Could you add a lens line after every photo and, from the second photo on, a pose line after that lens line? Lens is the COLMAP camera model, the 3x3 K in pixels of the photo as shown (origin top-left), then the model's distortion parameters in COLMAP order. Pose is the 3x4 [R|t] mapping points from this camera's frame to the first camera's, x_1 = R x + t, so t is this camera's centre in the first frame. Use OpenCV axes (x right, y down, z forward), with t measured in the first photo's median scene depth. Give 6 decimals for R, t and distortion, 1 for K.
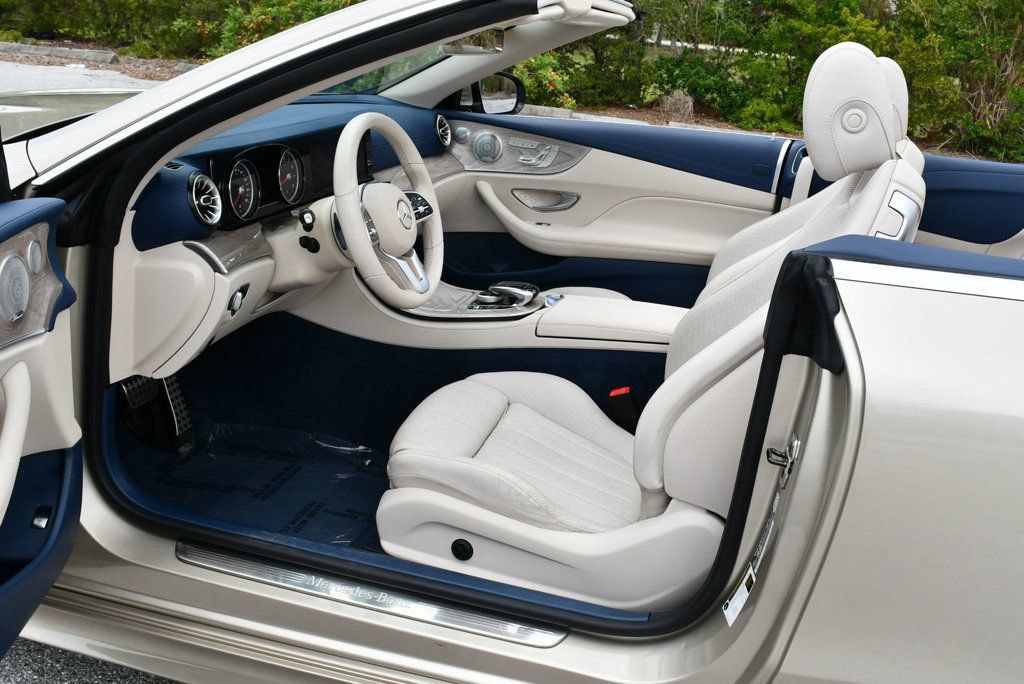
lens RADIAL K [[1010.7, 0, 533.6], [0, 1010.7, 339.3], [0, 0, 1]] dist [-0.077064, -0.011192]
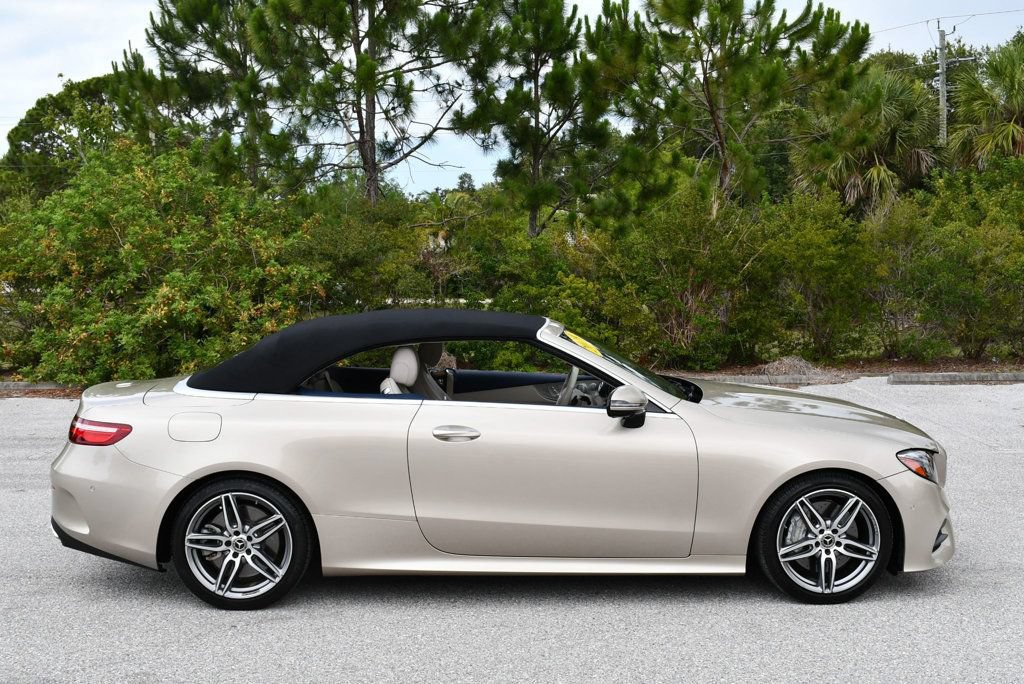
lens RADIAL K [[1187.7, 0, 512.0], [0, 1187.7, 342.0], [0, 0, 1]] dist [-0.080039, 0.012643]
pose [[0.943990, -0.120612, 0.307141, -0.220165], [0.191962, 0.957817, -0.213862, 0.064317], [-0.268391, 0.260843, 0.927323, -0.363644]]
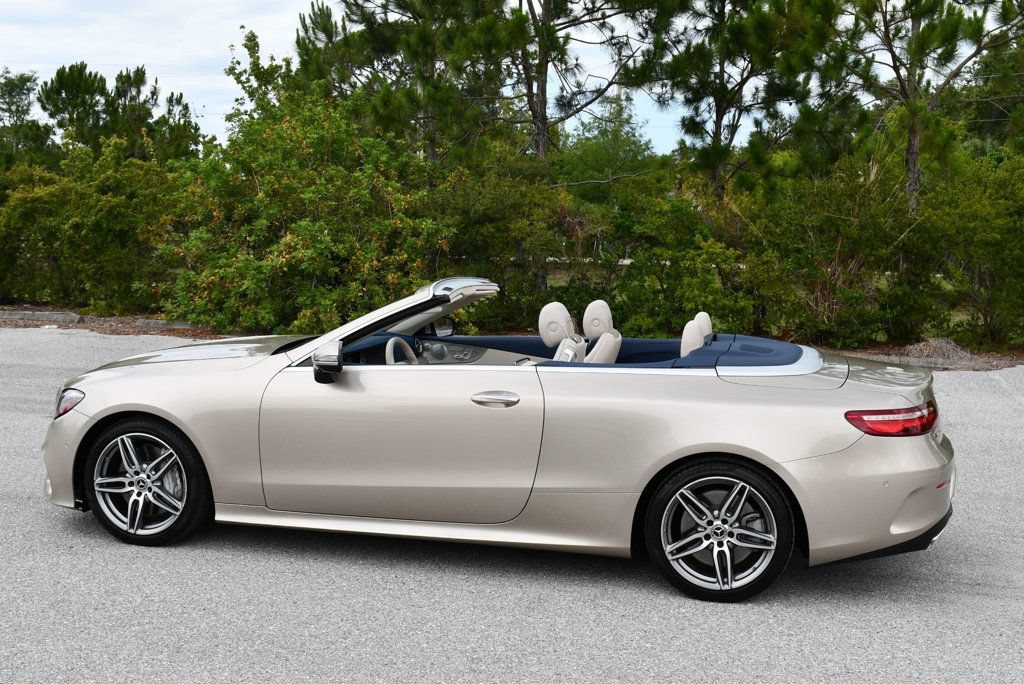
lens RADIAL K [[1231.6, 0, 507.7], [0, 1231.6, 343.3], [0, 0, 1]] dist [-0.070063, -0.002255]
pose [[0.995436, -0.072815, 0.061692, -0.016128], [0.084620, 0.972325, -0.217767, 0.098972], [-0.044128, 0.221994, 0.974049, -0.412262]]
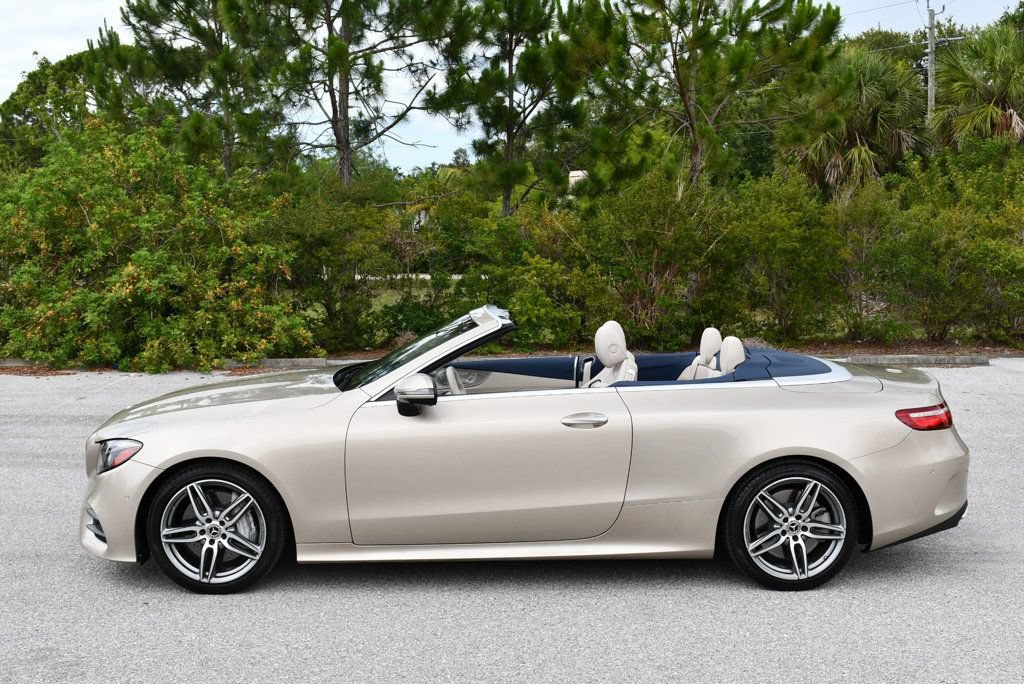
lens RADIAL K [[1187.7, 0, 512.0], [0, 1187.7, 342.0], [0, 0, 1]] dist [-0.080039, 0.012643]
pose [[0.944280, -0.121065, 0.306070, -0.184054], [0.186165, 0.963313, -0.193317, 0.069592], [-0.271437, 0.239525, 0.932175, -0.390933]]
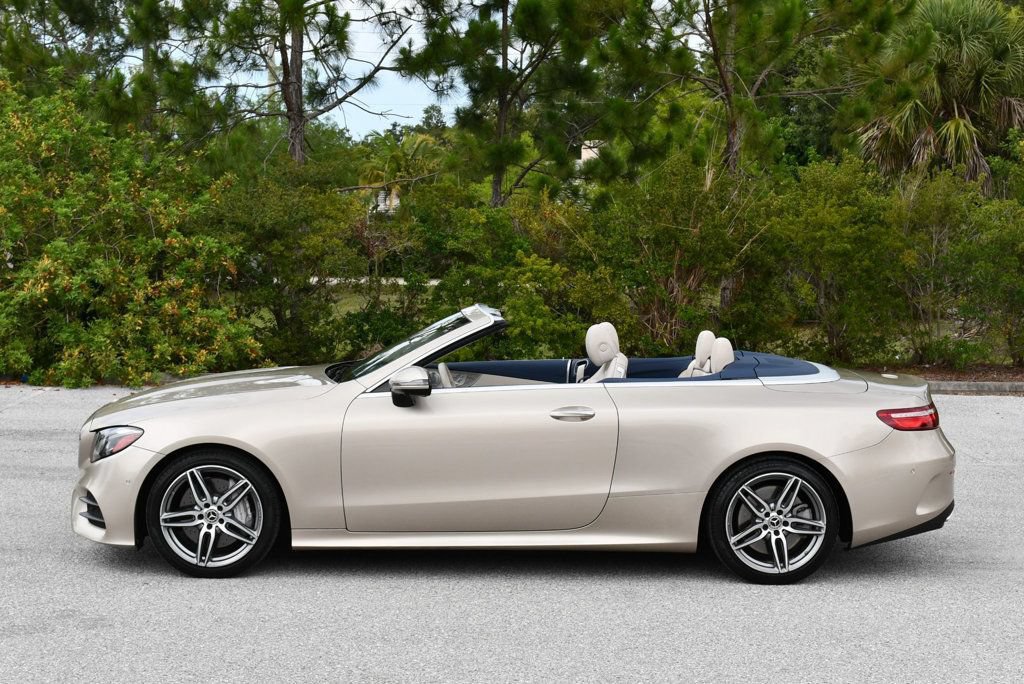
lens RADIAL K [[1682.7, 0, 507.7], [0, 1682.7, 341.7], [0, 0, 1]] dist [-0.031457, -0.044534]
pose [[0.944627, -0.099977, 0.312546, -0.266406], [0.172170, 0.961832, -0.212690, 0.137308], [-0.279352, 0.254723, 0.925785, -0.625688]]
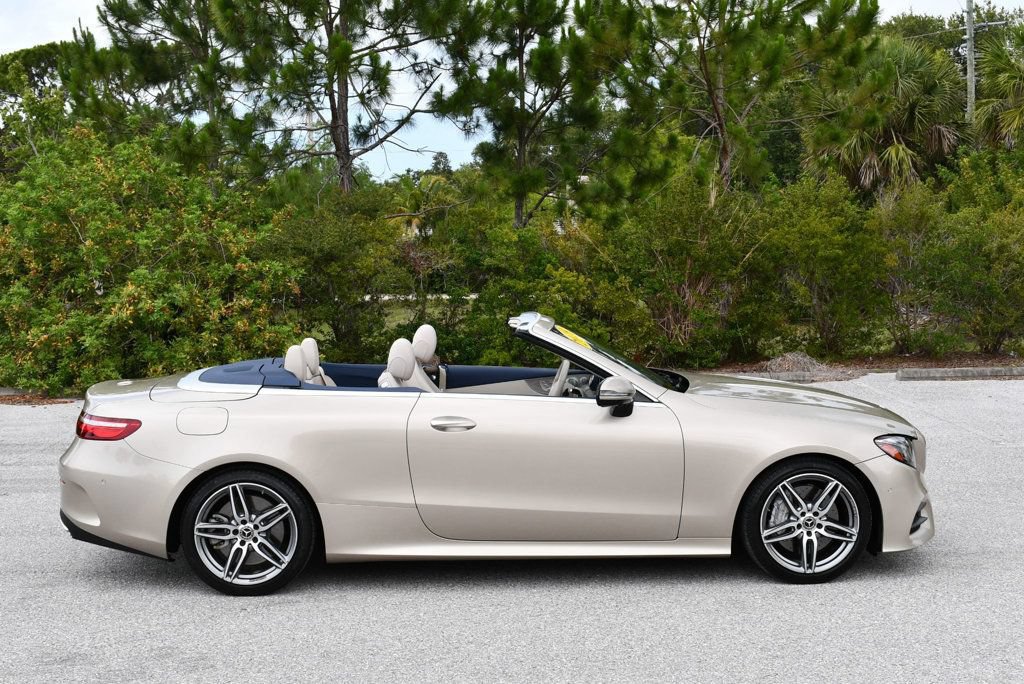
lens RADIAL K [[1349.2, 0, 514.3], [0, 1349.2, 343.6], [0, 0, 1]] dist [-0.063785, -0.017600]
pose [[0.938034, -0.130500, 0.321034, -0.257247], [0.204982, 0.955891, -0.210370, 0.088340], [-0.279420, 0.263141, 0.923408, -0.456843]]
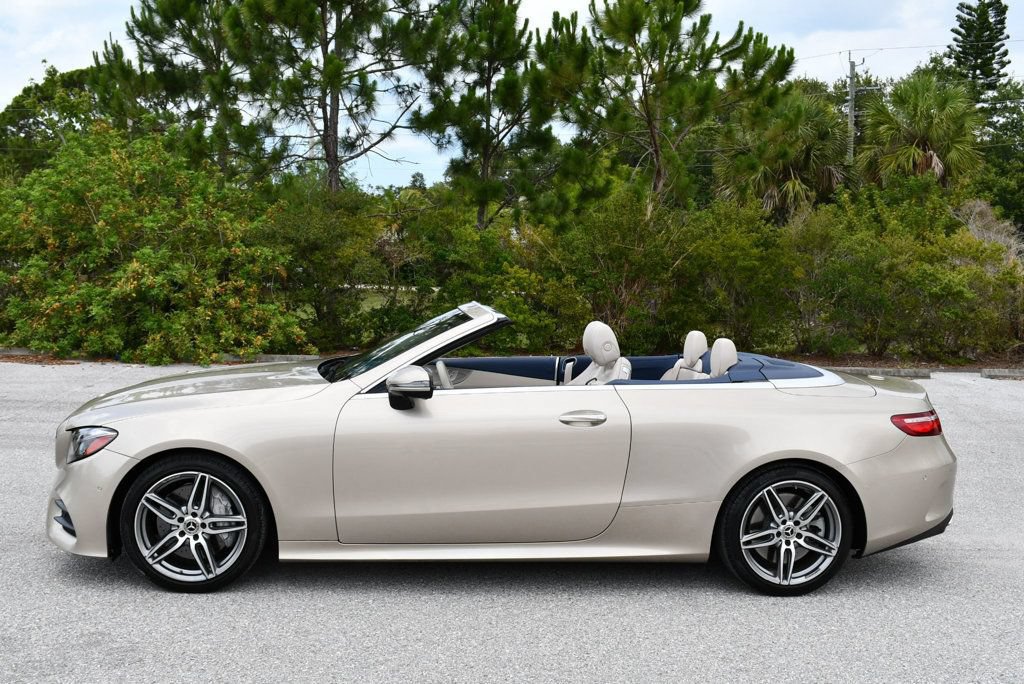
lens RADIAL K [[1075.6, 0, 515.3], [0, 1075.6, 338.0], [0, 0, 1]] dist [-0.083144, -0.003273]
pose [[0.928624, -0.091028, 0.359682, -0.217581], [0.170459, 0.965740, -0.195680, 0.060028], [-0.329546, 0.243024, 0.912326, -0.332983]]
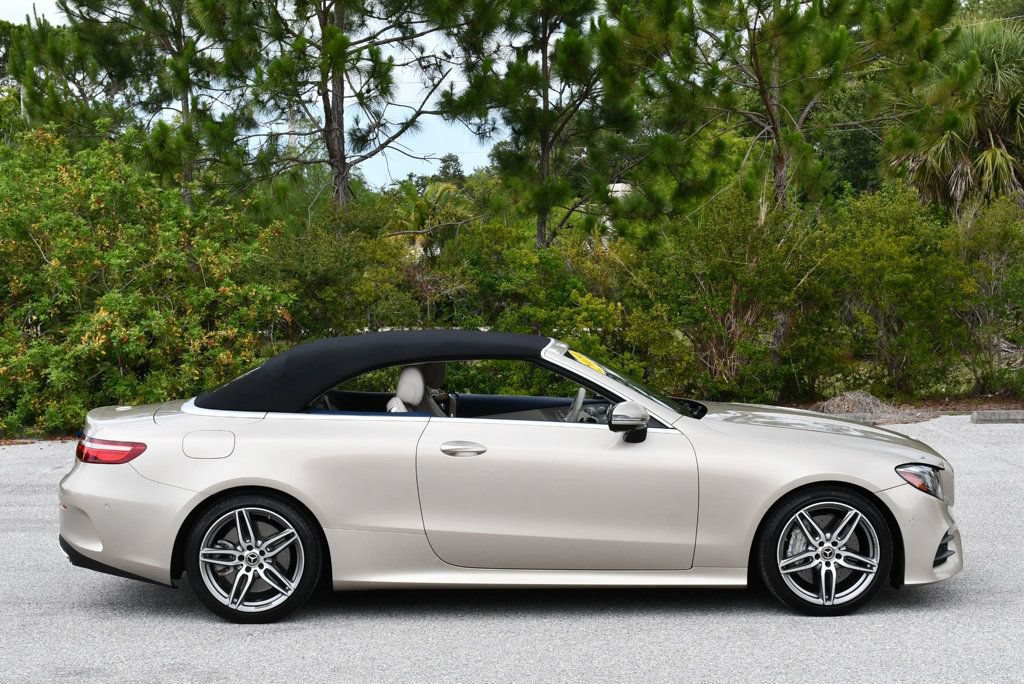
lens RADIAL K [[1682.7, 0, 507.7], [0, 1682.7, 341.7], [0, 0, 1]] dist [-0.031457, -0.044534]
pose [[0.944718, -0.117951, 0.305934, -0.298768], [0.196943, 0.950119, -0.241843, 0.130761], [-0.262148, 0.288725, 0.920824, -0.591093]]
